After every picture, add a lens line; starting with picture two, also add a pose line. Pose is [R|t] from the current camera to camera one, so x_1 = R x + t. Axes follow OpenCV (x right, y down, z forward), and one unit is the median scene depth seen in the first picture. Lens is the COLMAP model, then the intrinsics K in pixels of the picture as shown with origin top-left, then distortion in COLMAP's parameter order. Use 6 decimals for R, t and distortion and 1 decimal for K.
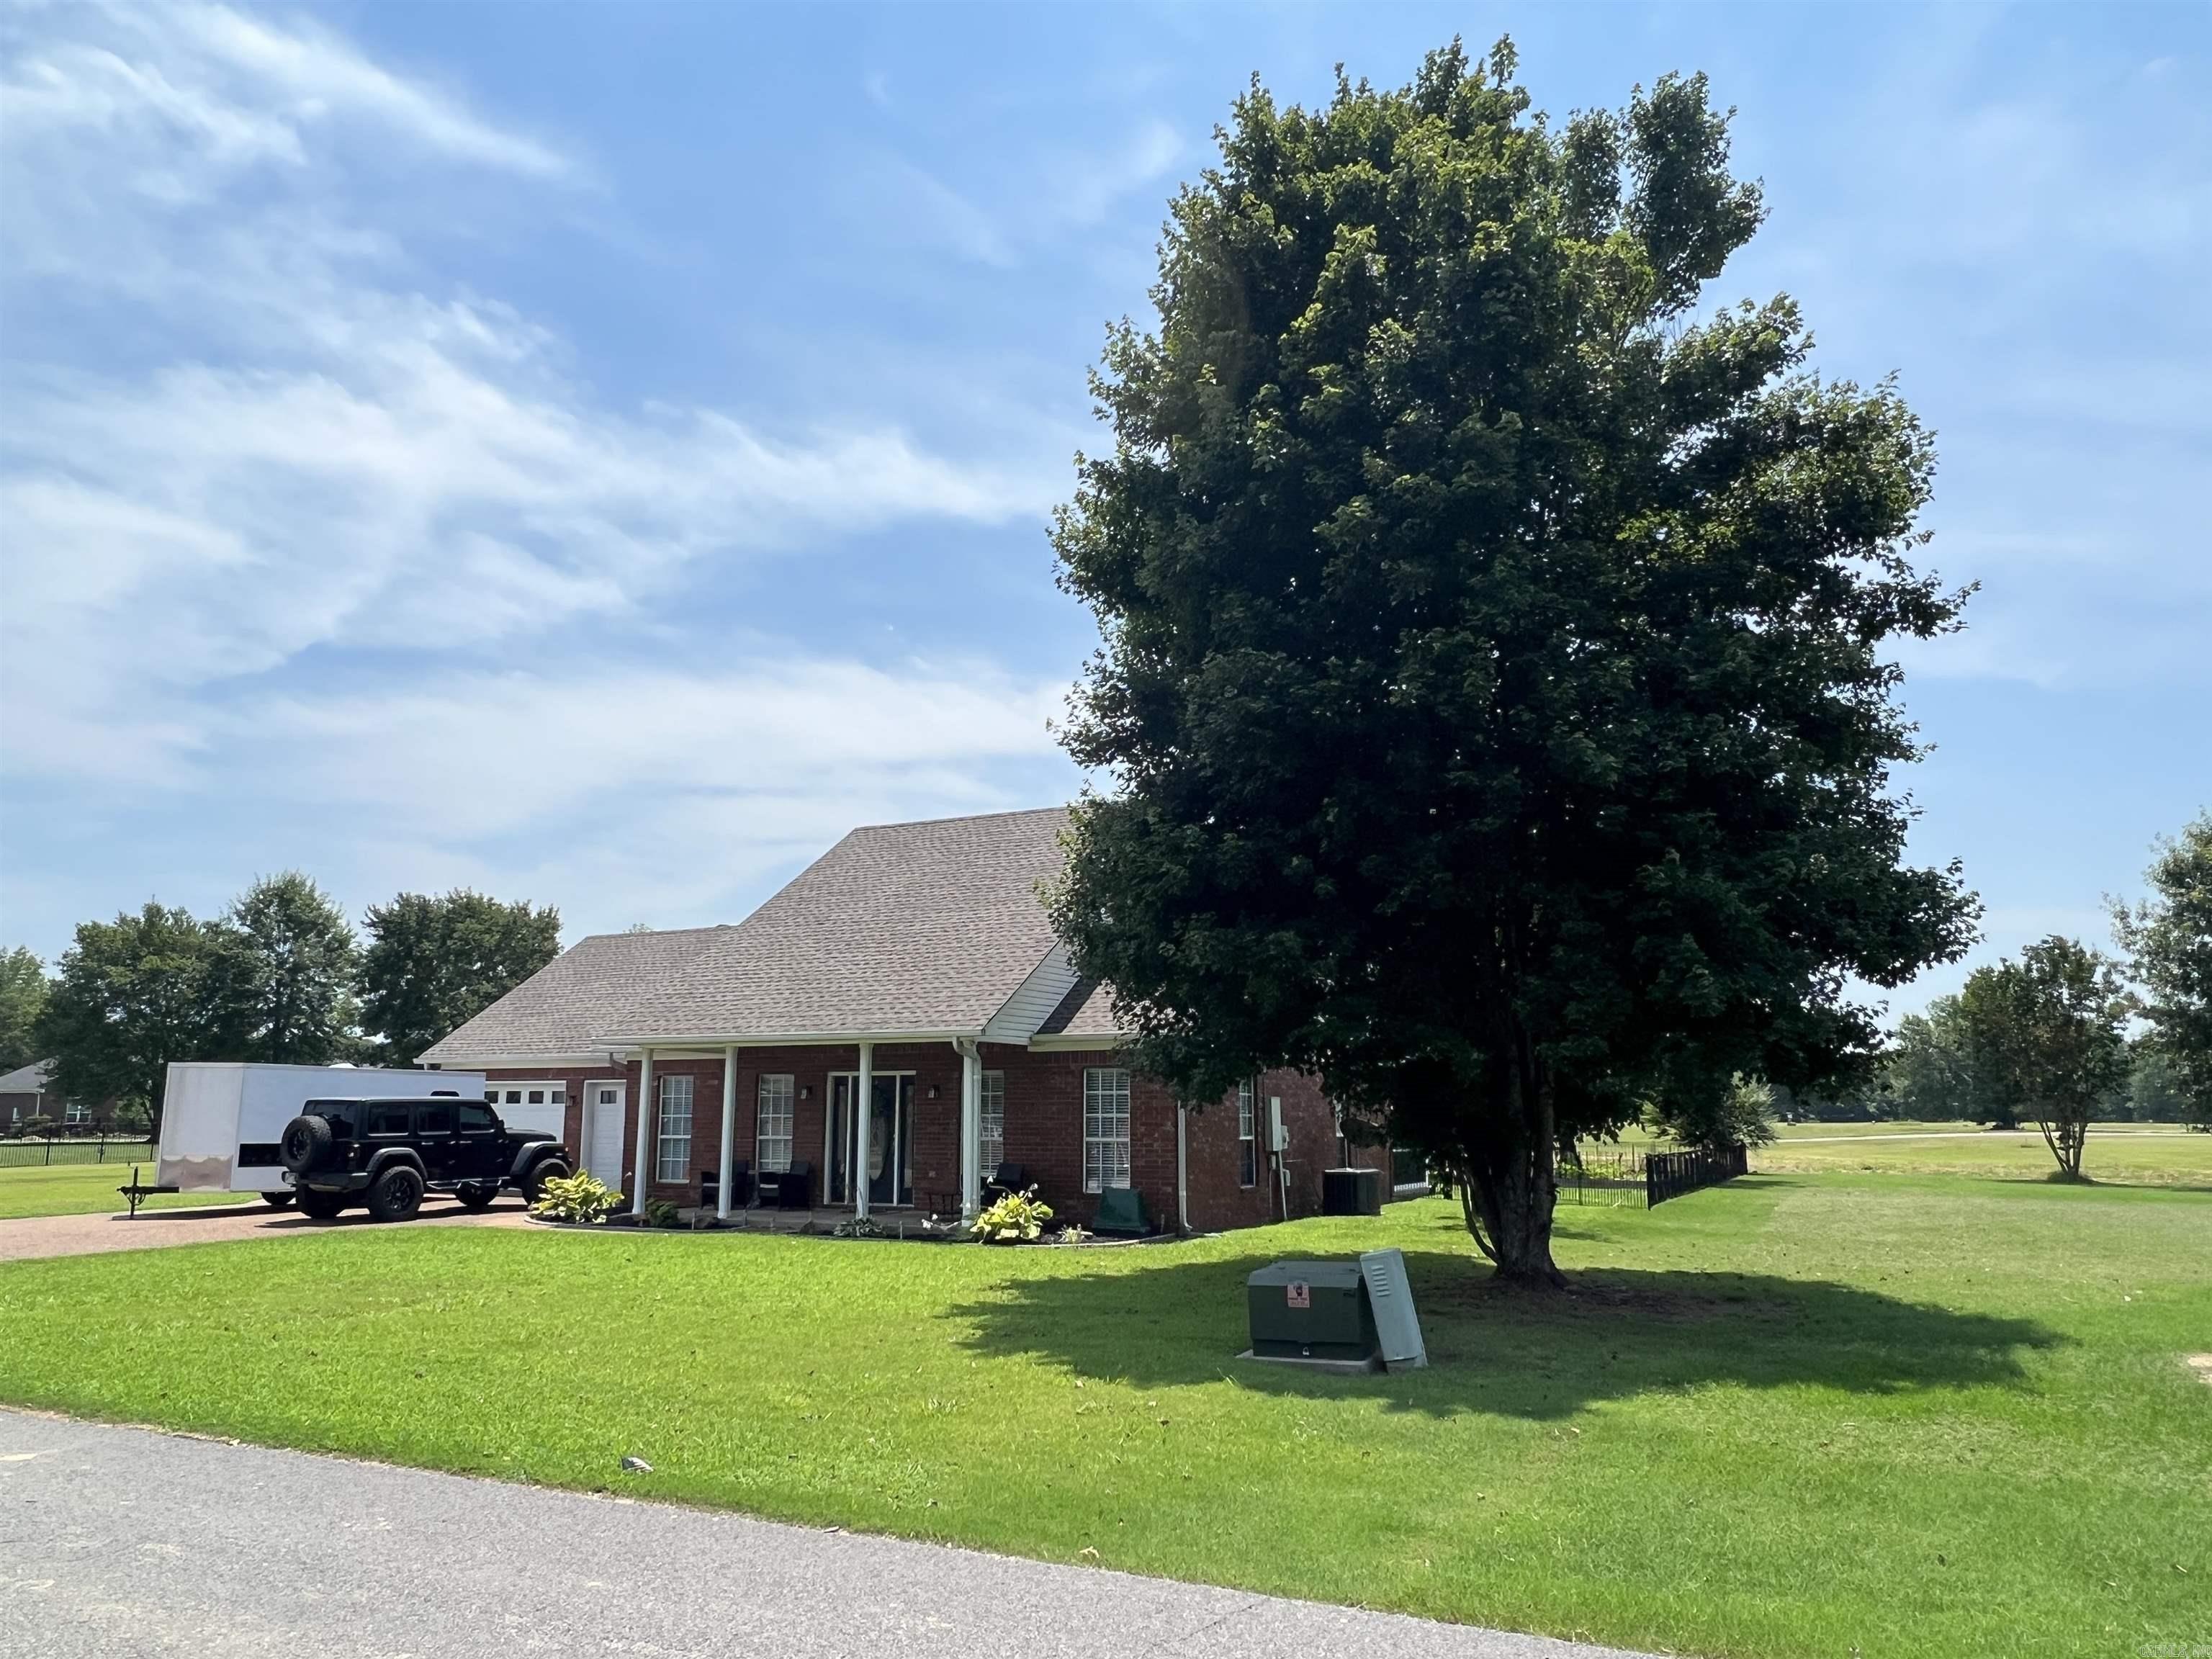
lens RADIAL K [[1510.6, 0, 1115.6], [0, 1510.6, 821.2], [0, 0, 1]] dist [-0.010899, -0.006706]
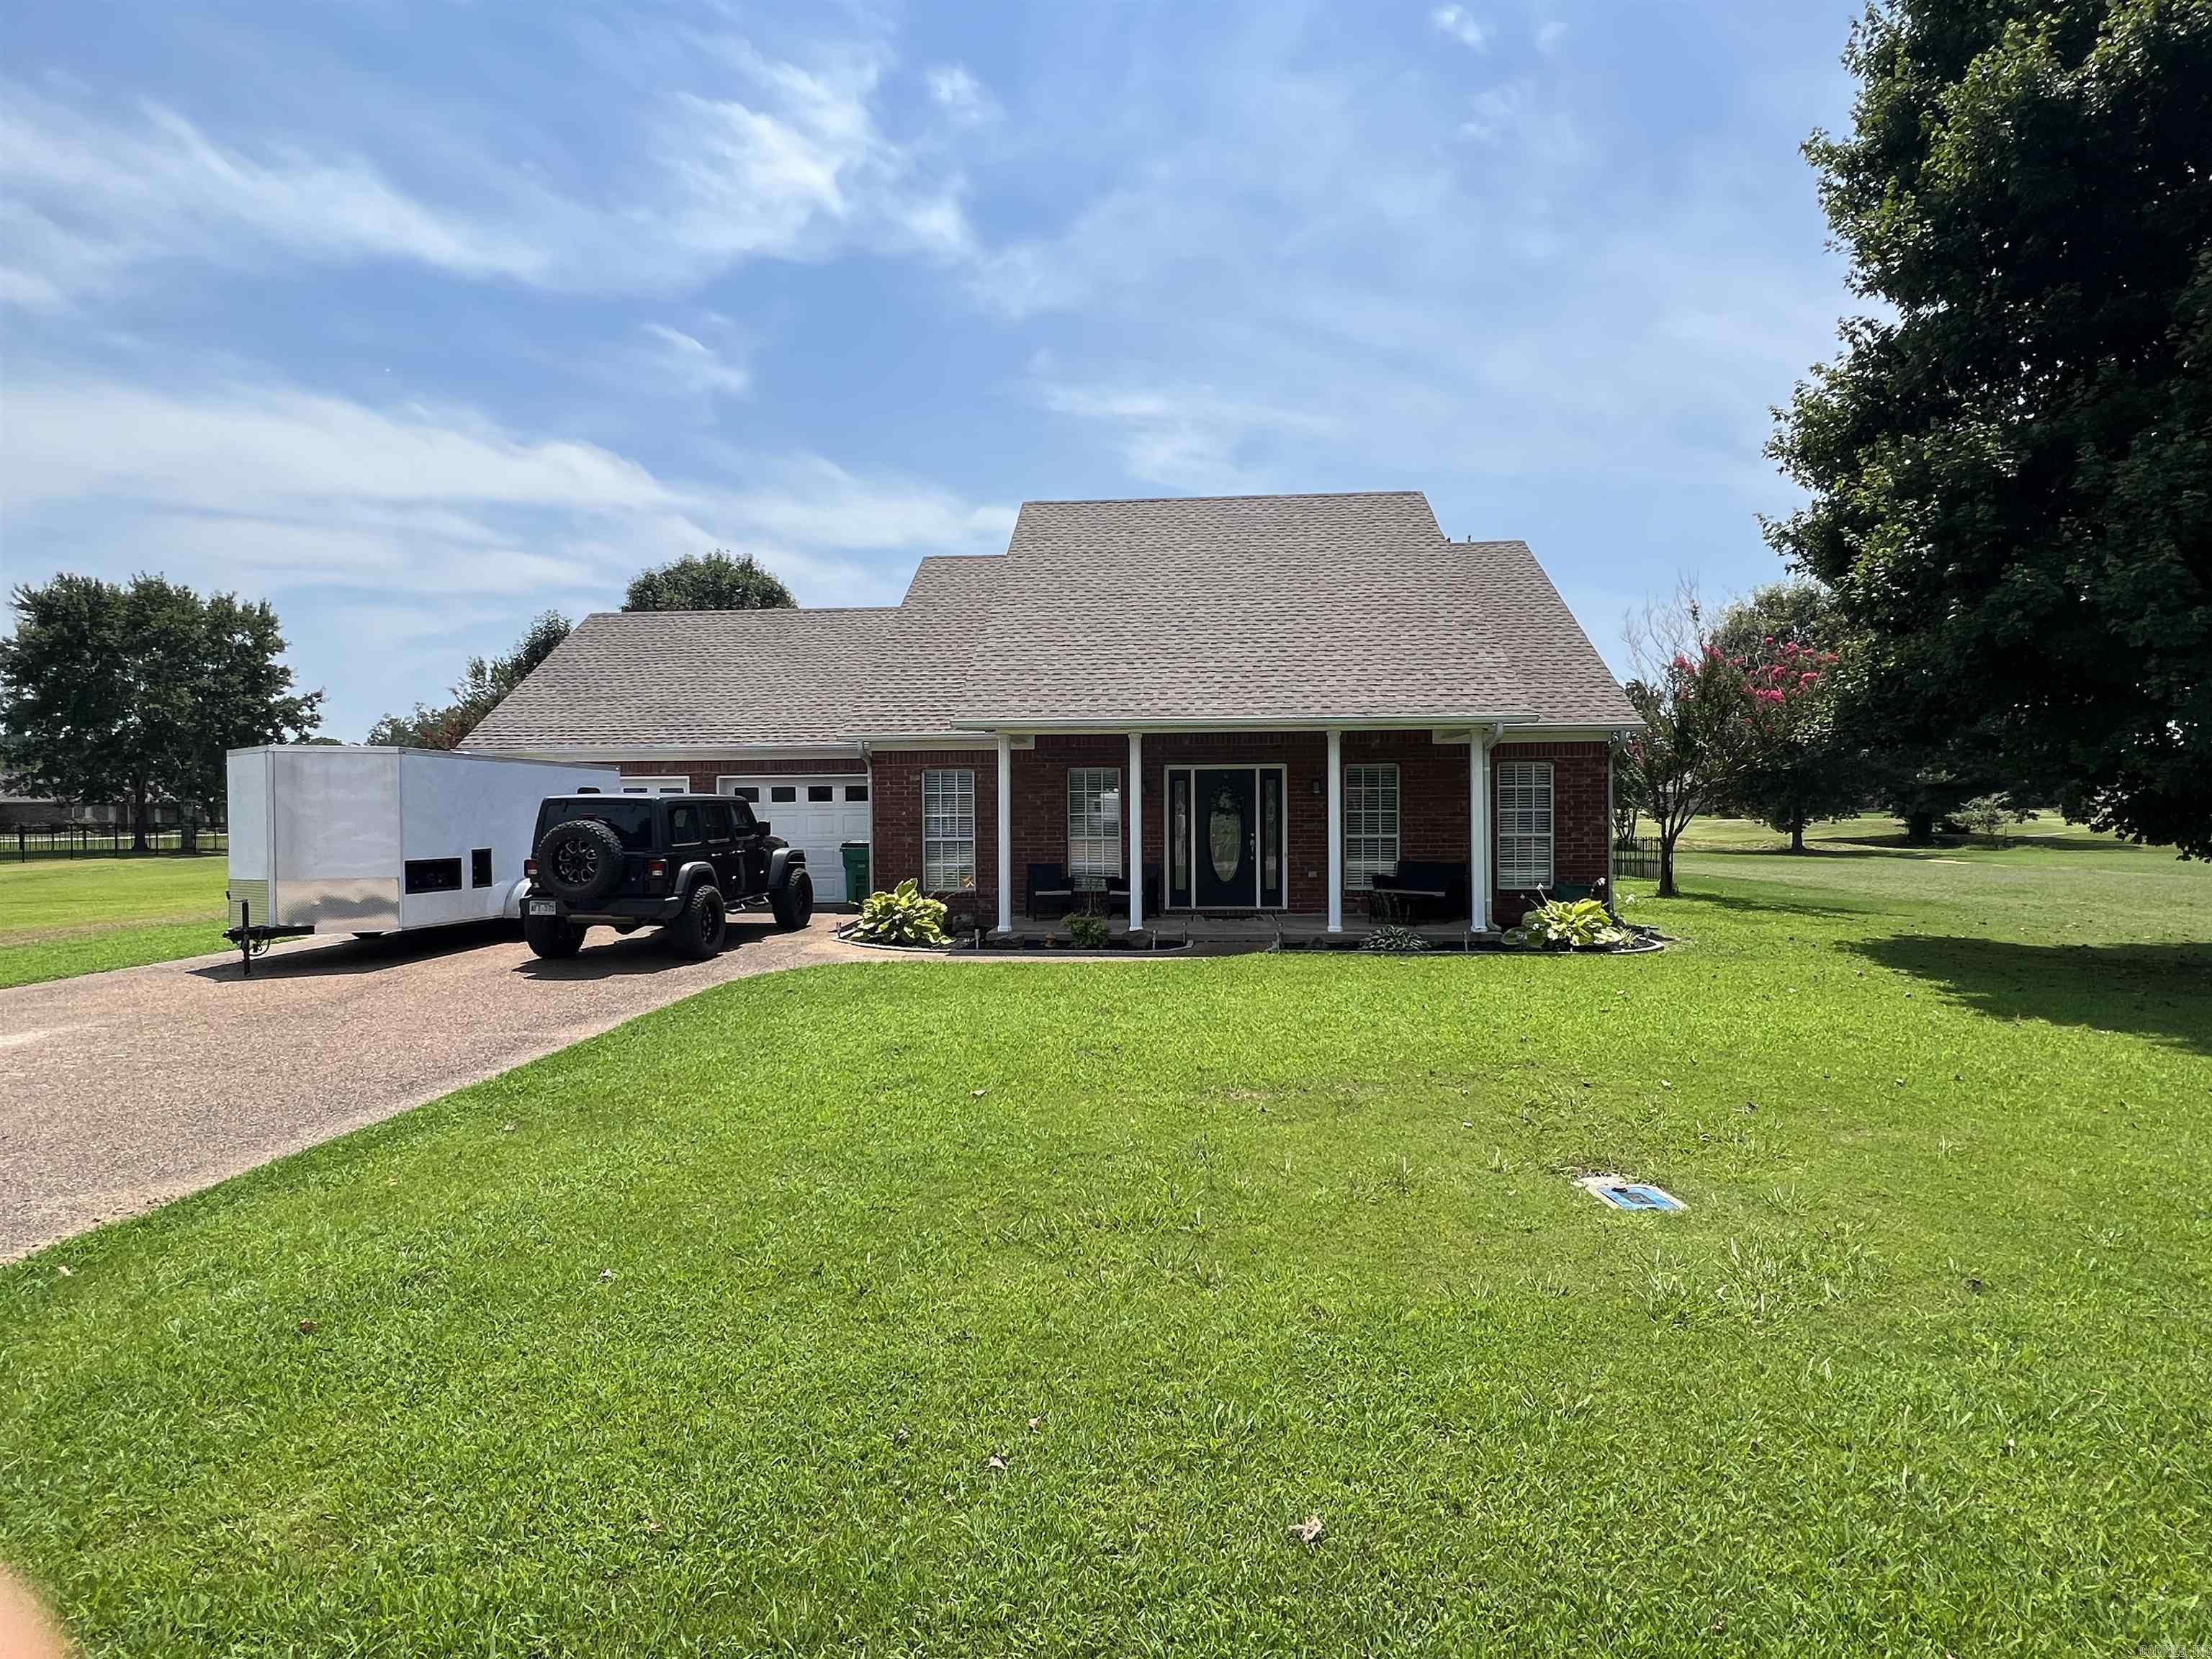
lens RADIAL K [[1177.7, 0, 1097.1], [0, 1177.7, 836.9], [0, 0, 1]] dist [0.000389, 0.000400]
pose [[0.924723, -0.014115, 0.380378, -0.481468], [-0.064687, 0.978949, 0.193585, 0.072707], [-0.375103, -0.203618, 0.904344, 0.364948]]
